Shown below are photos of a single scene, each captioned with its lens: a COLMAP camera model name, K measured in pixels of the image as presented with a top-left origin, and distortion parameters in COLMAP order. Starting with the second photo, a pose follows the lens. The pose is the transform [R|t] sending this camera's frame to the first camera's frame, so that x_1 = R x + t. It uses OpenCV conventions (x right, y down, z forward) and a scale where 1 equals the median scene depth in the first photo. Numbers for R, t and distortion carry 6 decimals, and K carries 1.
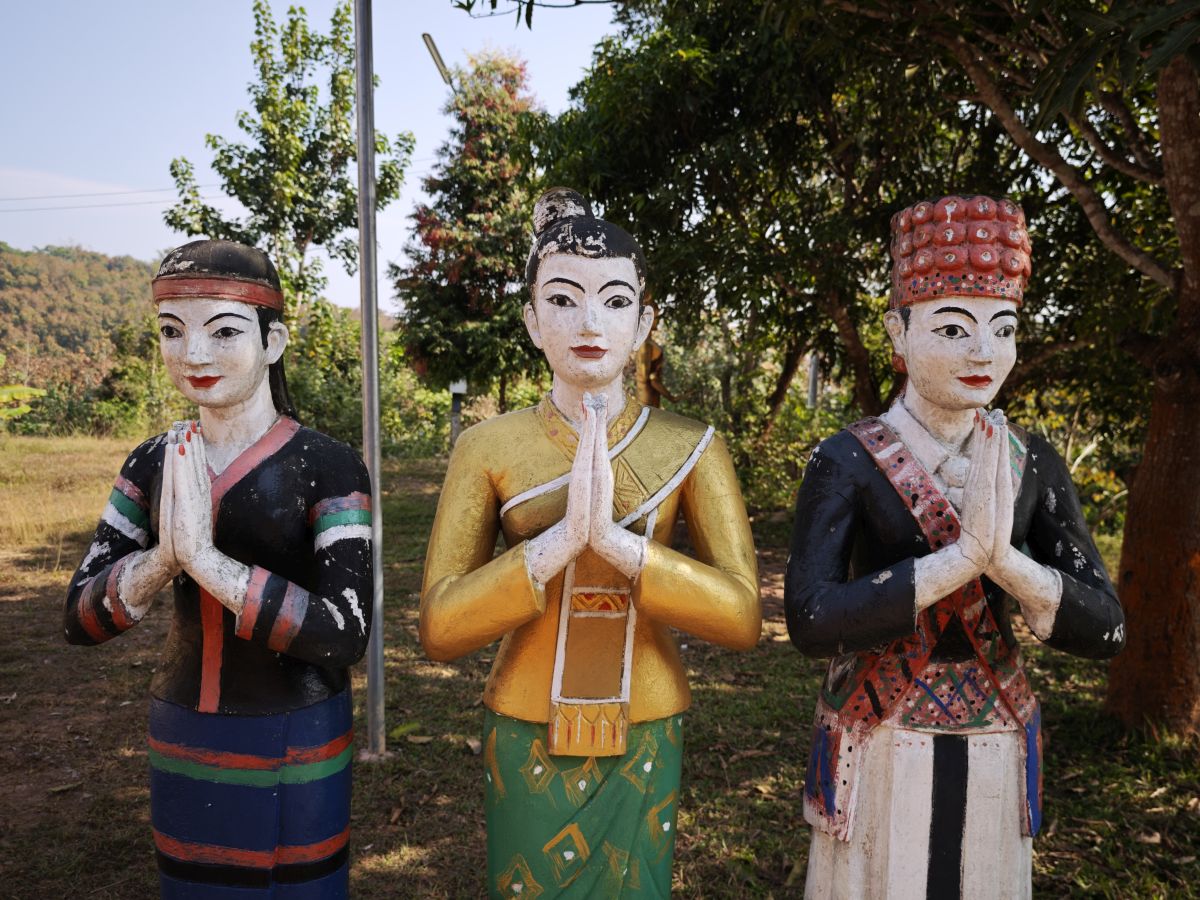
lens RADIAL K [[1009.5, 0, 600.0], [0, 1009.5, 450.0], [0, 0, 1]] dist [0.085867, -0.232207]
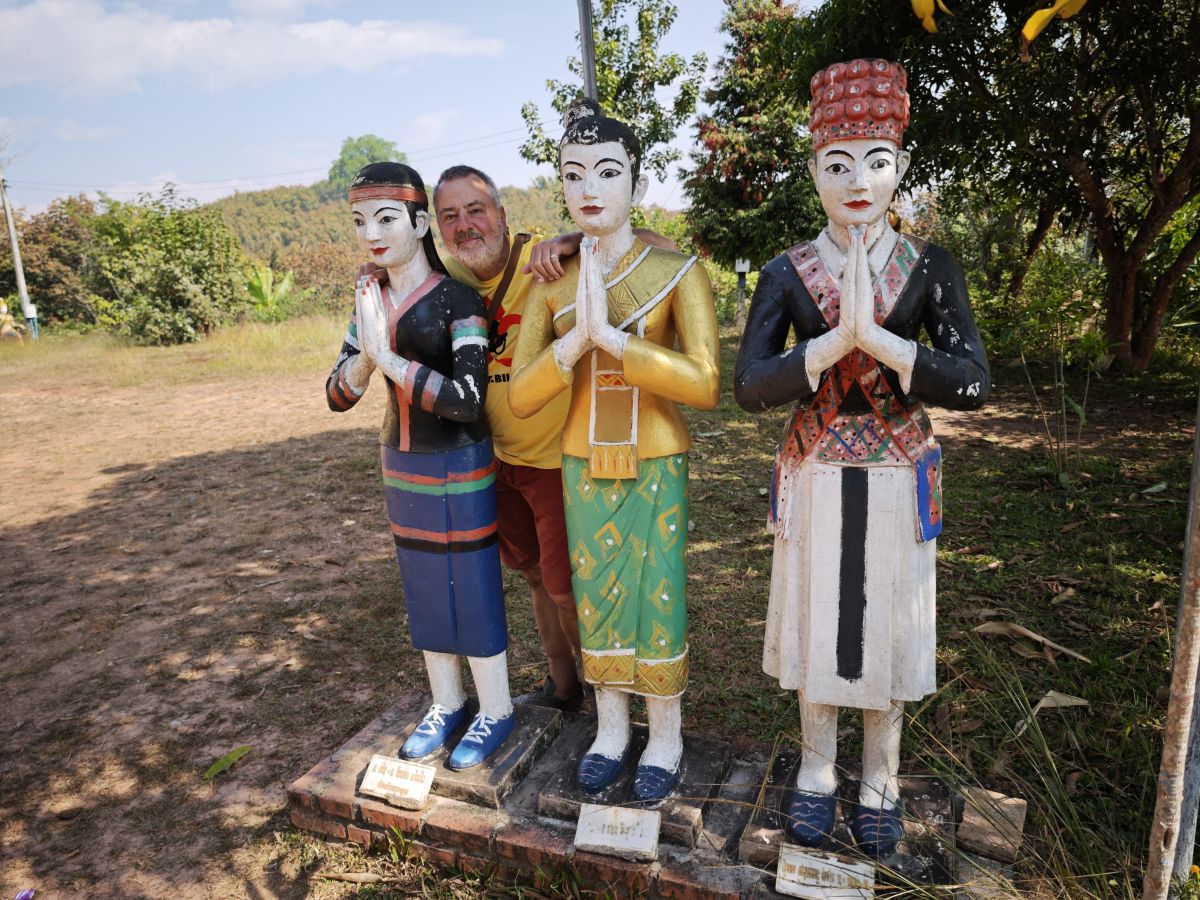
lens RADIAL K [[832.0, 0, 600.0], [0, 832.0, 450.0], [0, 0, 1]] dist [0.042378, -0.076044]
pose [[0.937402, 0.003597, -0.348232, 0.408210], [0.047248, 0.989387, 0.137406, 0.080097], [0.345030, -0.145257, 0.927283, -0.183070]]
